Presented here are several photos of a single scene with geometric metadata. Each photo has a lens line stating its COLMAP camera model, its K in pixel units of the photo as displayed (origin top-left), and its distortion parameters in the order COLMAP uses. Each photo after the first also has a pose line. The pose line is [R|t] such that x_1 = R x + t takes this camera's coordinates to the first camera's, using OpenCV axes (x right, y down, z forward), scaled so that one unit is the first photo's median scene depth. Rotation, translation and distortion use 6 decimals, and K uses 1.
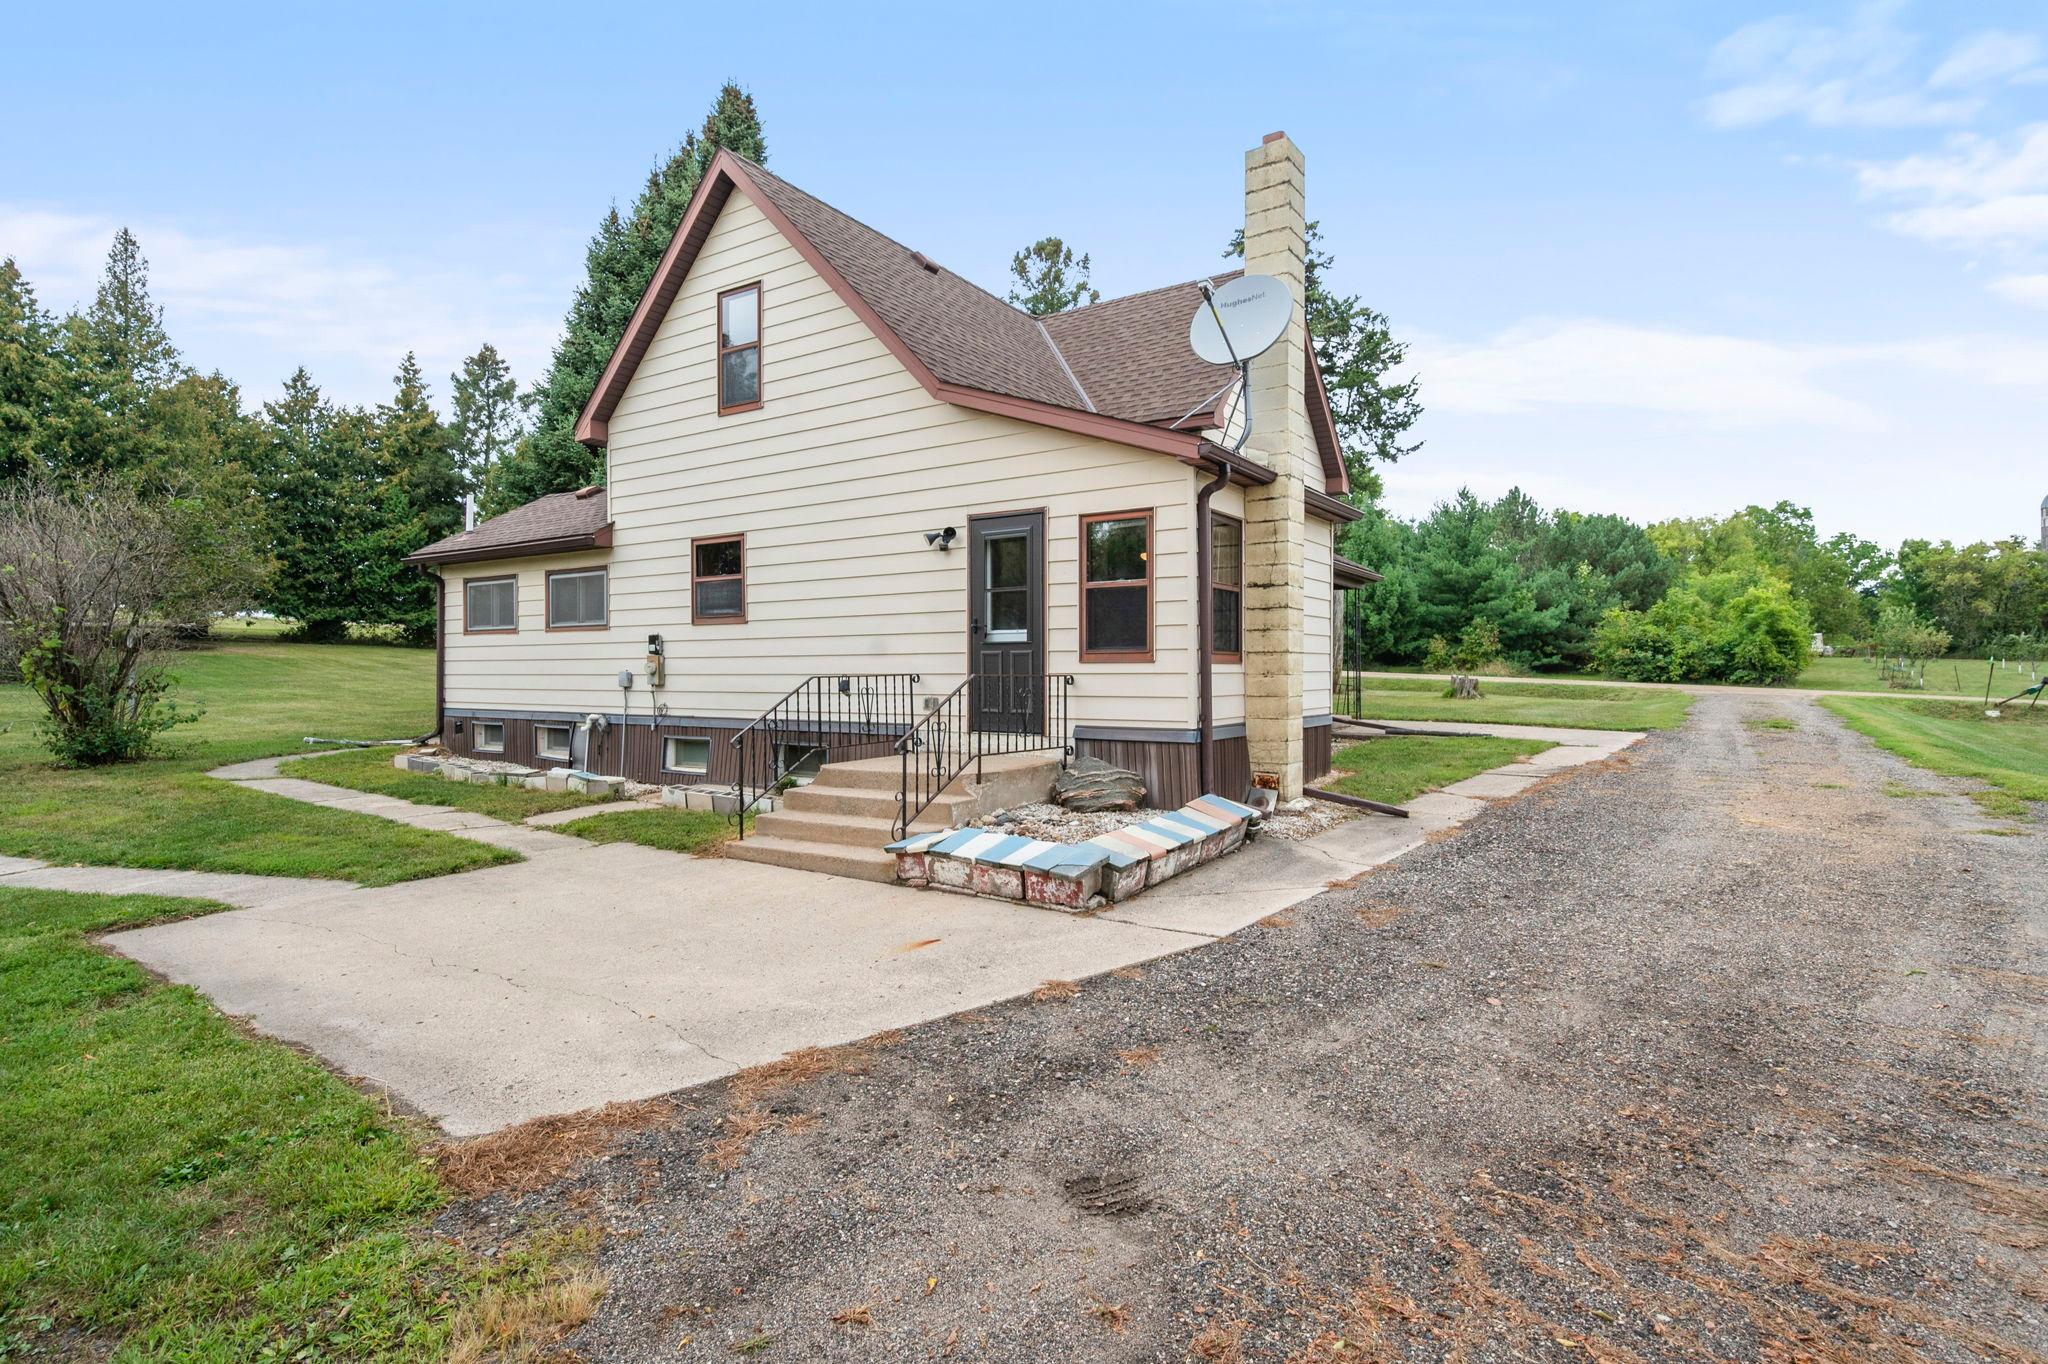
lens RADIAL K [[1030.1, 0, 1064.4], [0, 1030.1, 671.4], [0, 0, 1]] dist [0.006949, 0.000119]
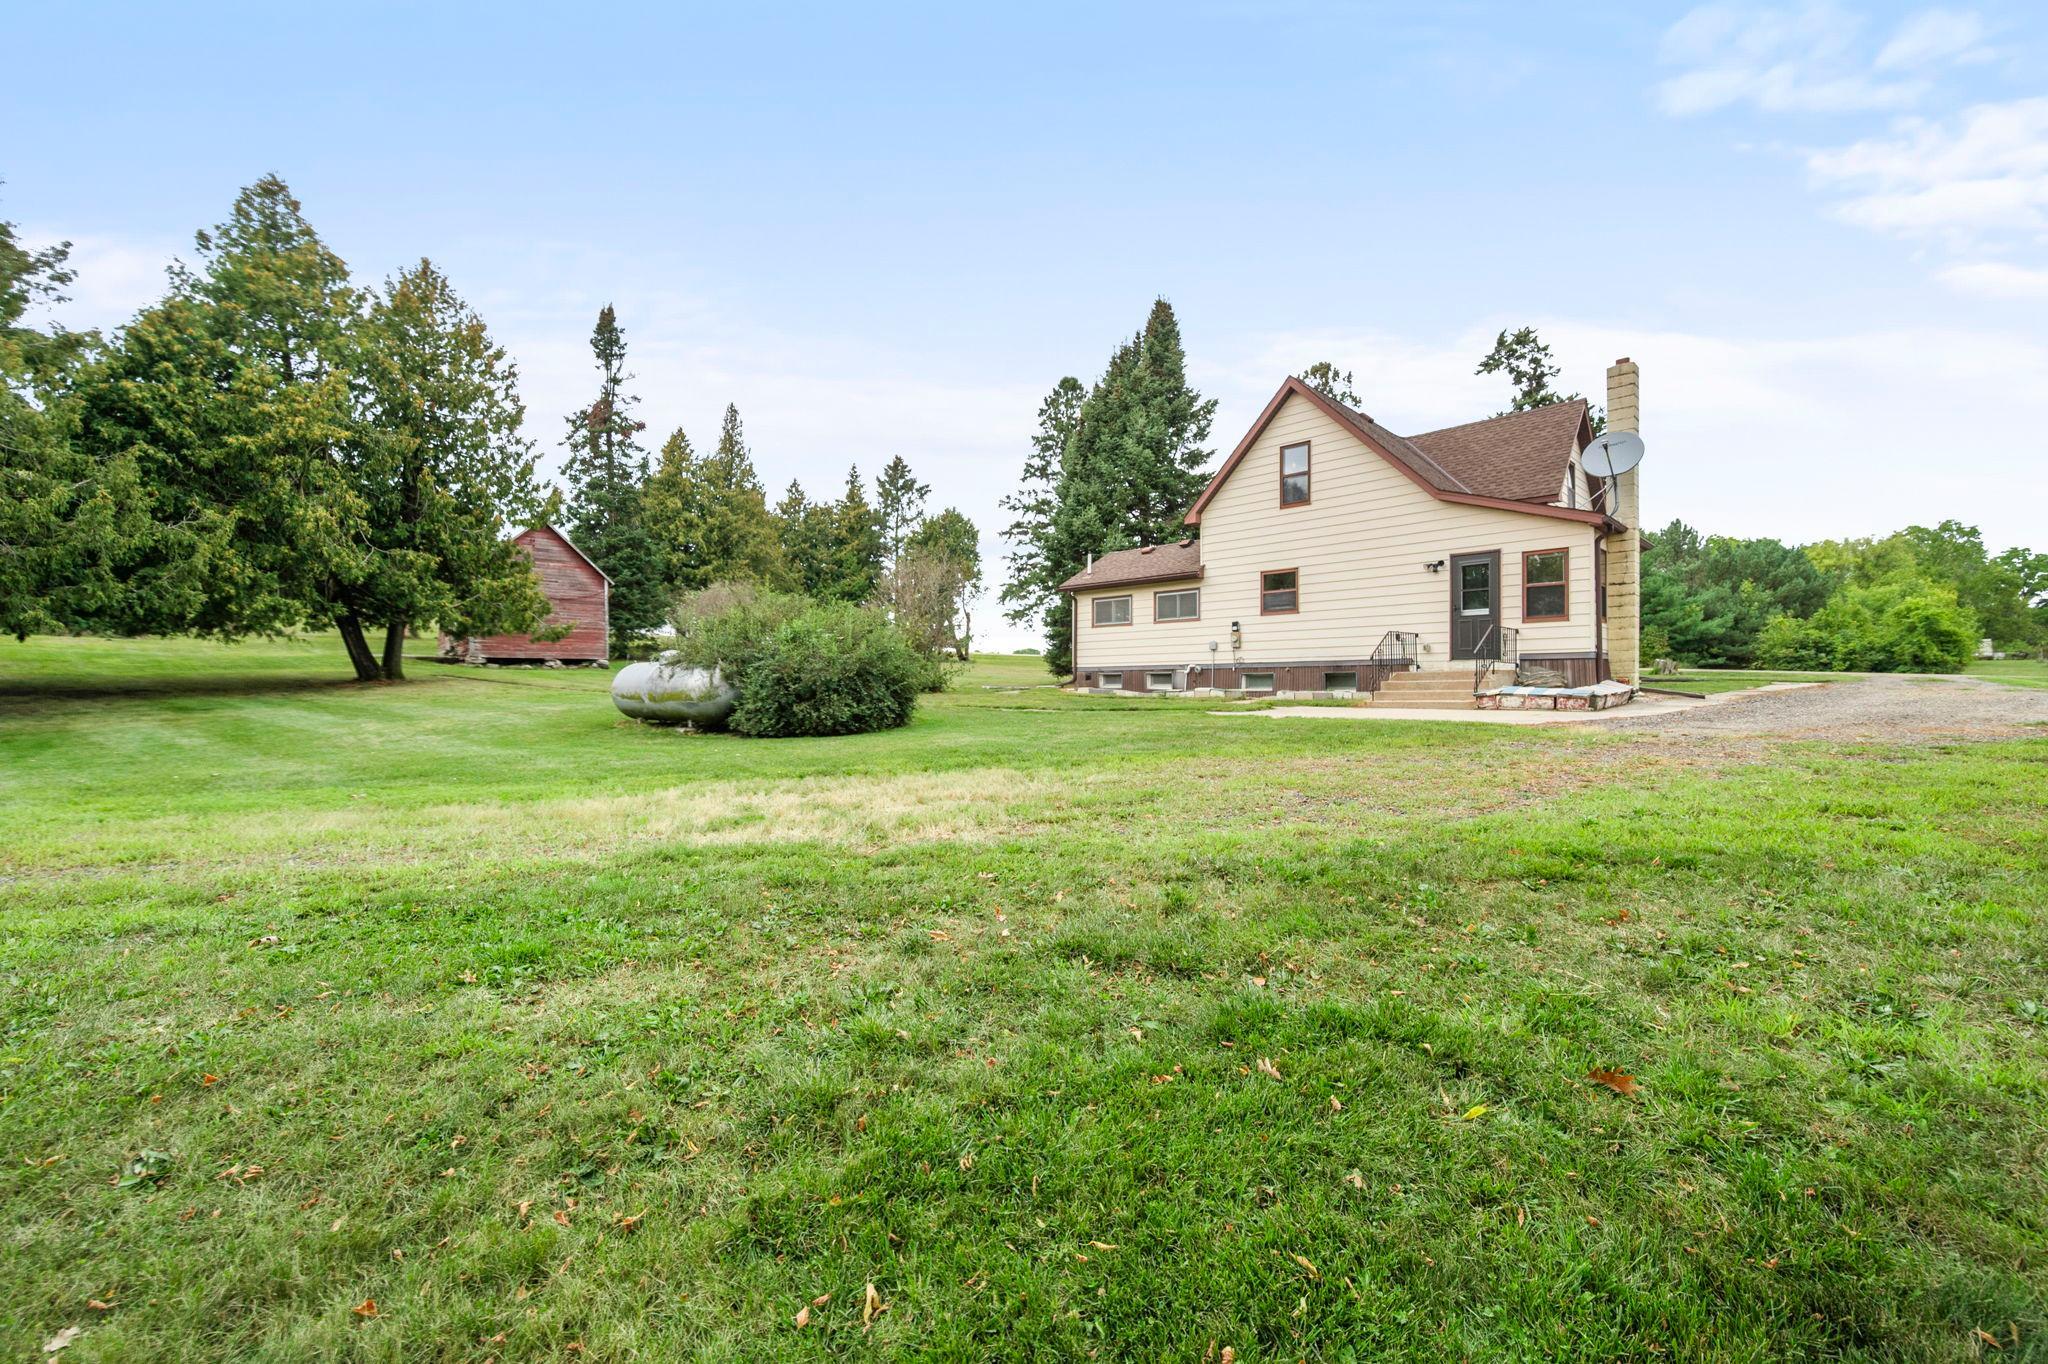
lens RADIAL K [[850.4, 0, 1024.0], [0, 850.4, 682.0], [0, 0, 1]] dist [0.001129, 0.001019]
pose [[0.975875, -0.001783, -0.218324, -0.415938], [0.000063, 0.999969, -0.007883, 0.087087], [0.218332, 0.007679, 0.975844, -0.626583]]
